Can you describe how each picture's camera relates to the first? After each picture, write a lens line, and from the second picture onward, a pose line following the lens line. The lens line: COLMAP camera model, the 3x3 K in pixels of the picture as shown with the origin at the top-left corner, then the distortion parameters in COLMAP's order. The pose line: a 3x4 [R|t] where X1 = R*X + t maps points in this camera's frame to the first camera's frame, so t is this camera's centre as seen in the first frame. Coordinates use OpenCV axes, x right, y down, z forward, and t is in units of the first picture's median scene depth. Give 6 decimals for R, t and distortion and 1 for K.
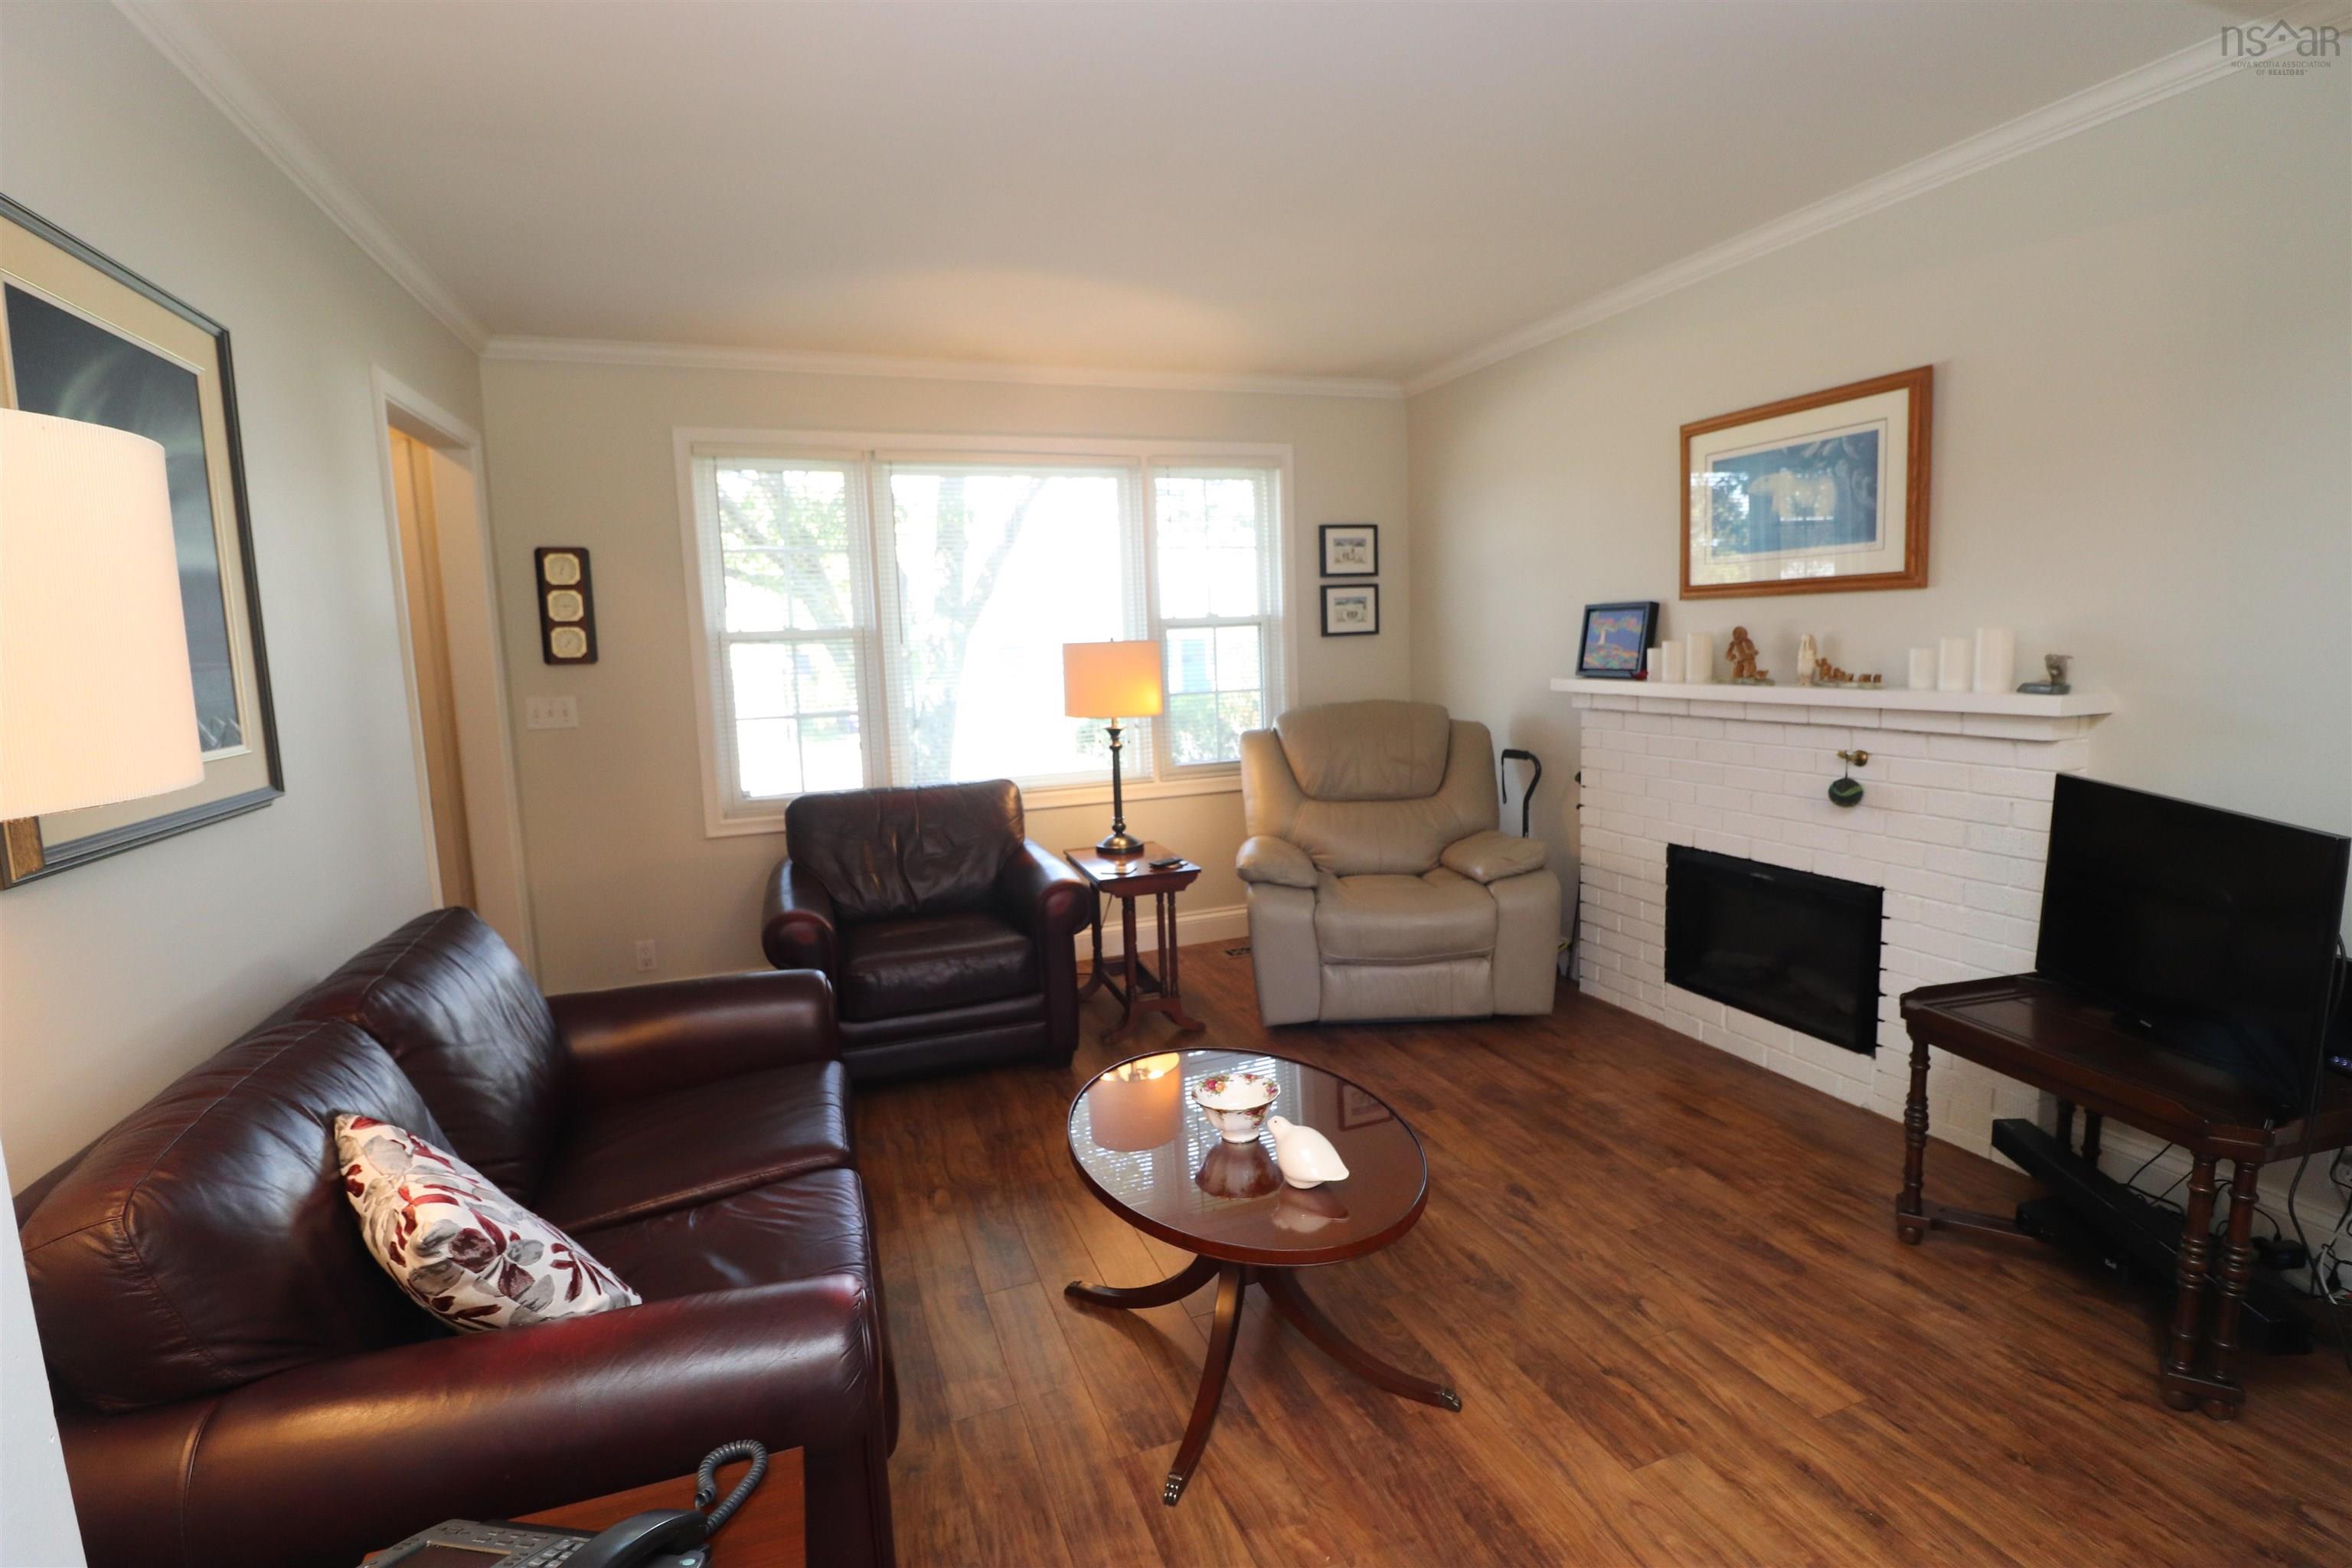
lens RADIAL K [[1102.0, 0, 1172.3], [0, 1102.0, 765.8], [0, 0, 1]] dist [0.001113, 0.000021]
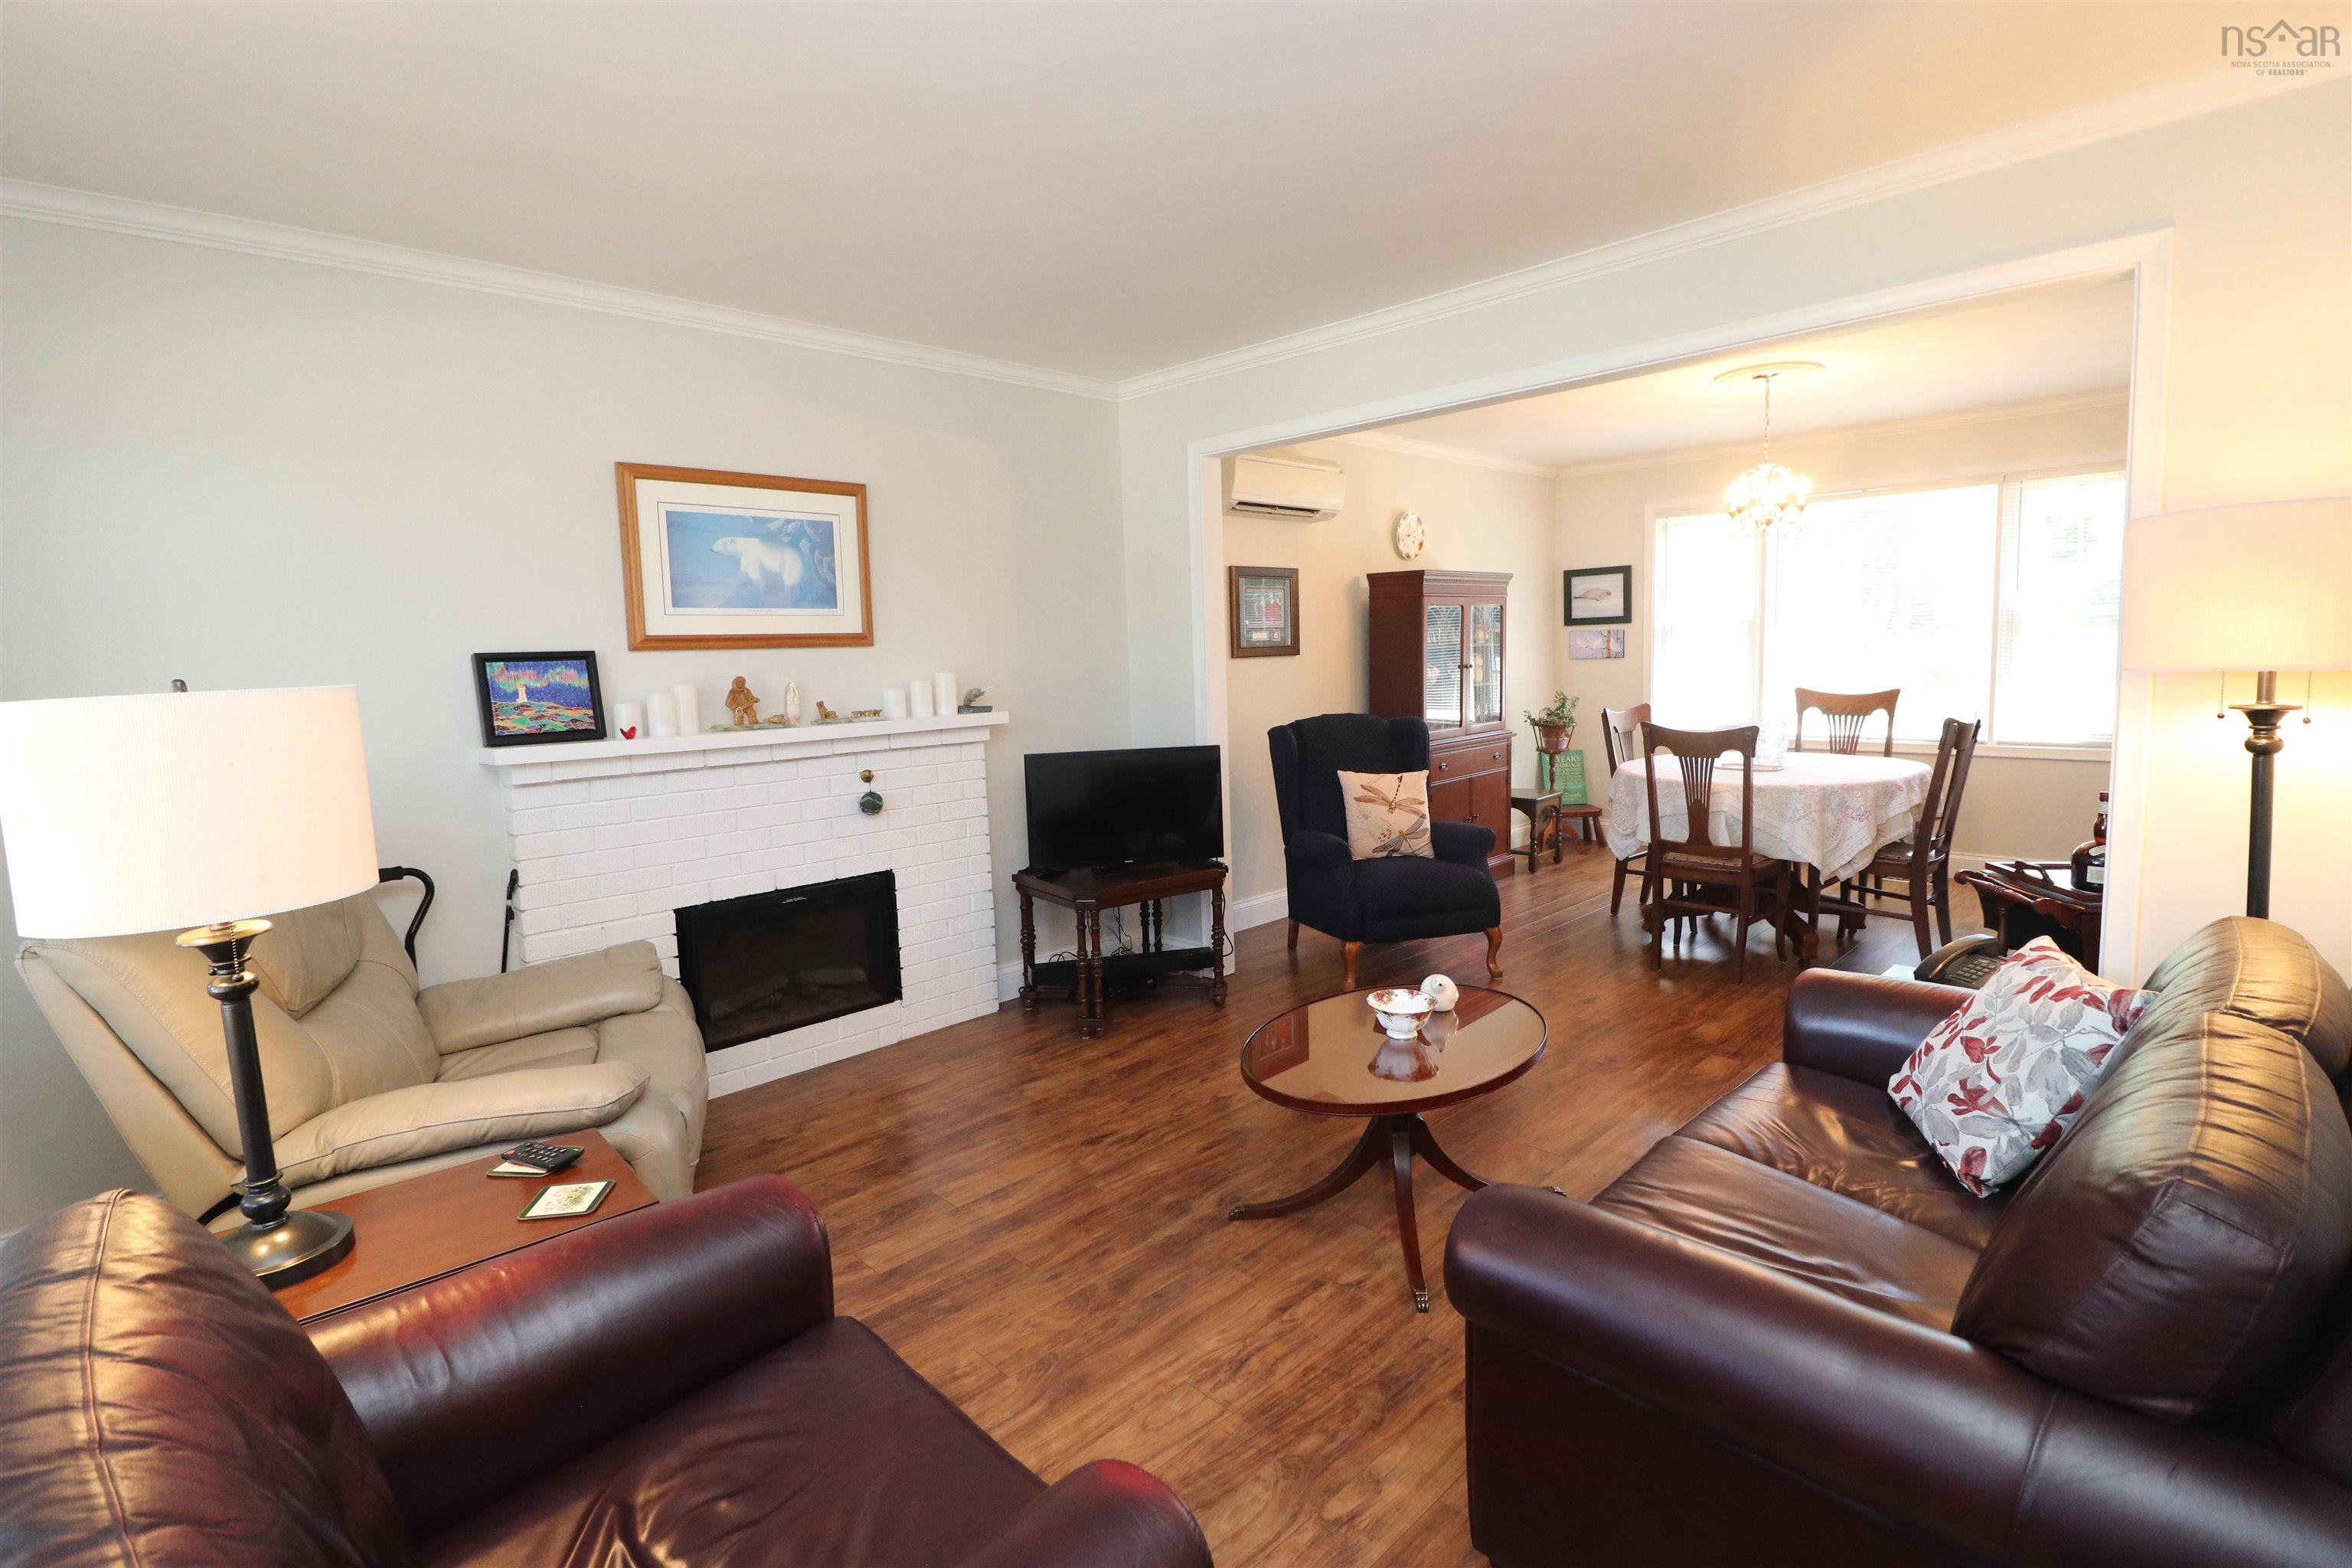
lens RADIAL K [[1102.0, 0, 1172.3], [0, 1102.0, 765.8], [0, 0, 1]] dist [0.001113, 0.000021]
pose [[-0.407442, -0.043063, 0.912215, -0.667974], [0.154473, 0.981244, 0.115317, -0.108011], [-0.900072, 0.187898, -0.393148, 1.144121]]
